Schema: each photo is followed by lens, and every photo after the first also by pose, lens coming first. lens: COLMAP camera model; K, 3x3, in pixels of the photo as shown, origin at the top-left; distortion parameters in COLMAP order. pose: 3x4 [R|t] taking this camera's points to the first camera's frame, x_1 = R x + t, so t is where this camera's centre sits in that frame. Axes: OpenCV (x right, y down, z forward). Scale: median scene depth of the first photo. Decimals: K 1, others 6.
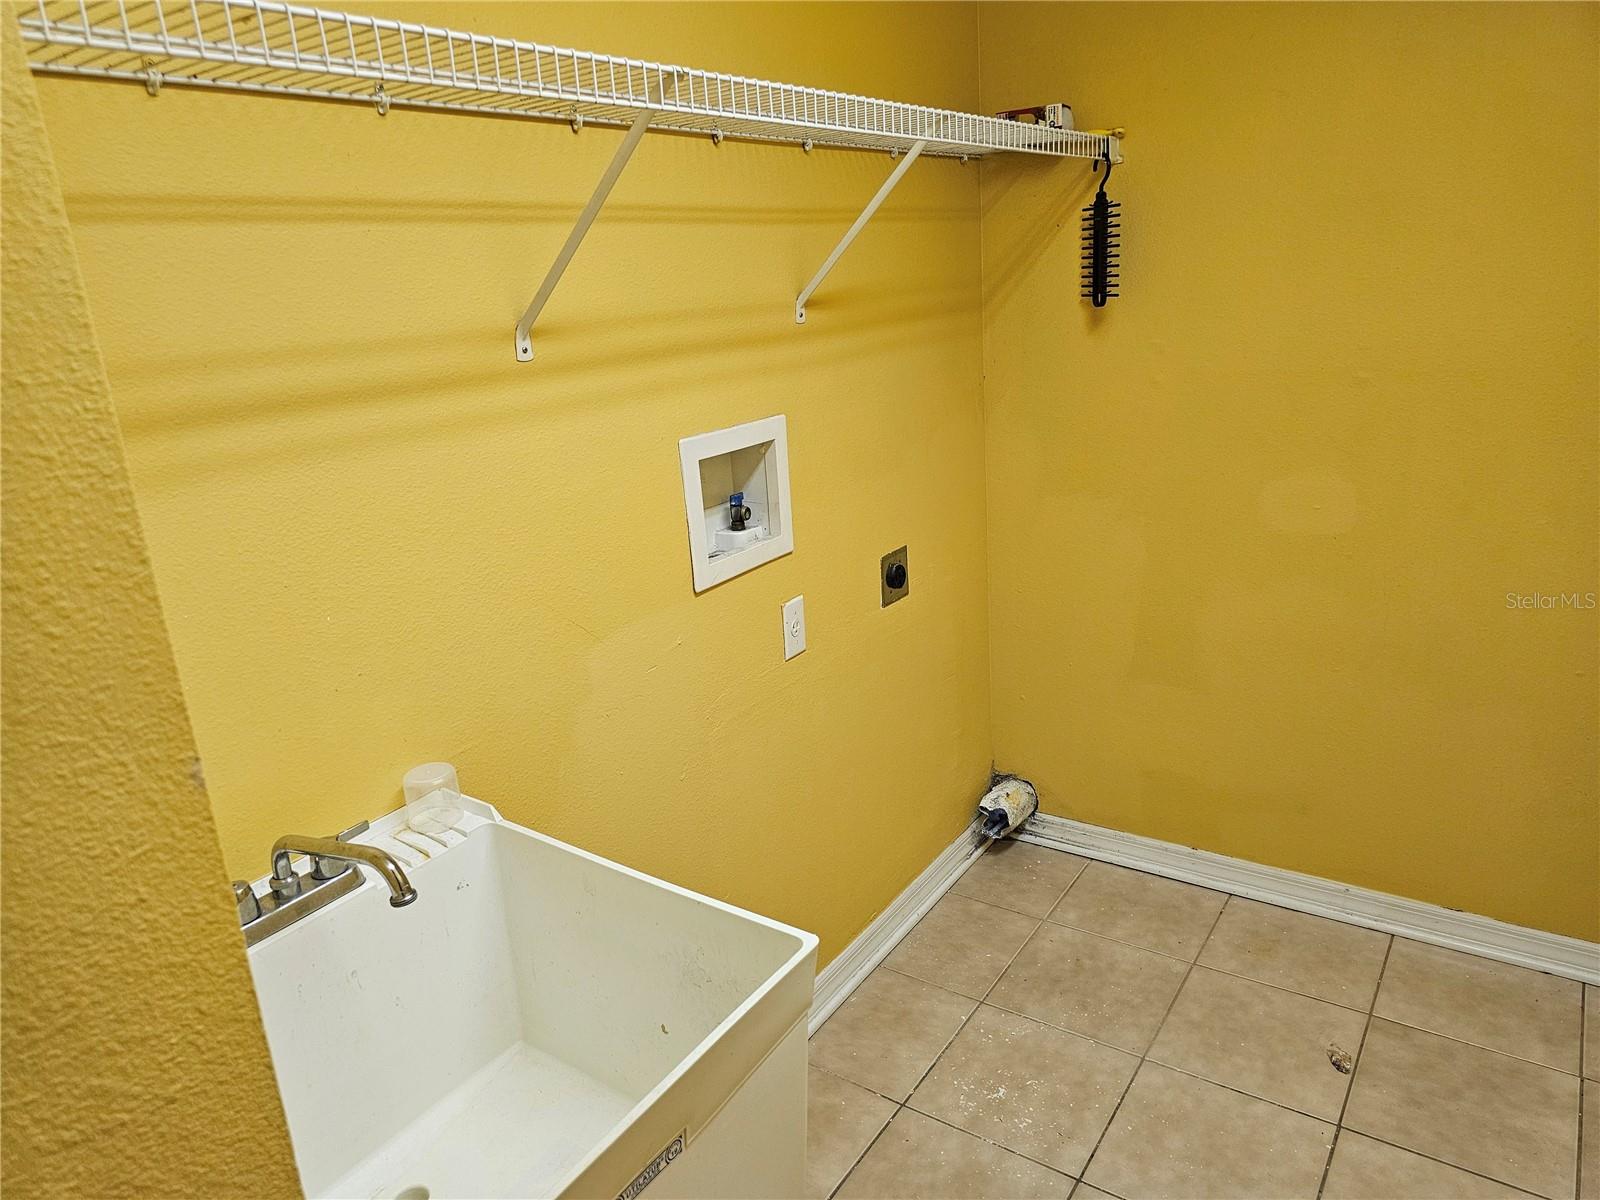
lens RADIAL K [[1066.7, 0, 795.4], [0, 1066.7, 596.8], [0, 0, 1]] dist [0.059569, -0.052859]
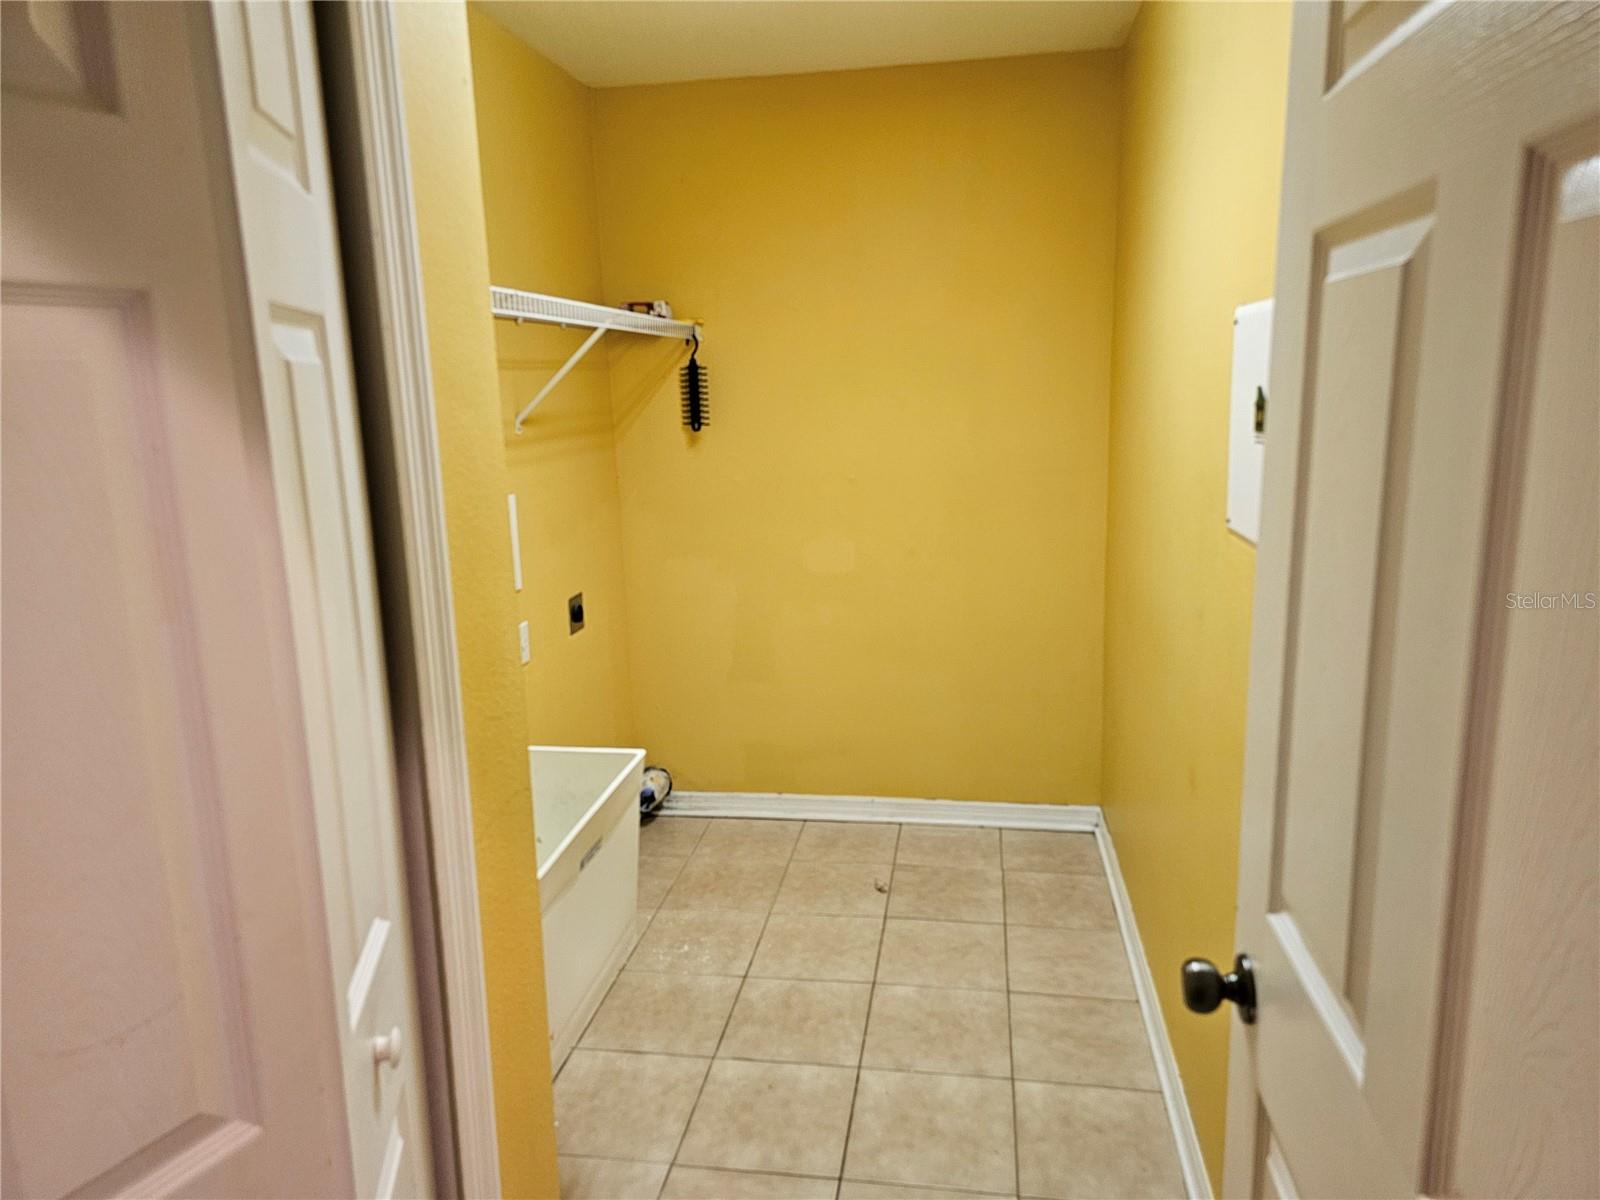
lens RADIAL K [[1066.7, 0, 795.4], [0, 1066.7, 596.8], [0, 0, 1]] dist [0.059569, -0.052859]
pose [[0.901698, -0.039888, 0.430522, -0.262678], [0.088995, 0.991536, -0.094528, 0.122761], [-0.423108, 0.123550, 0.897616, -0.404092]]
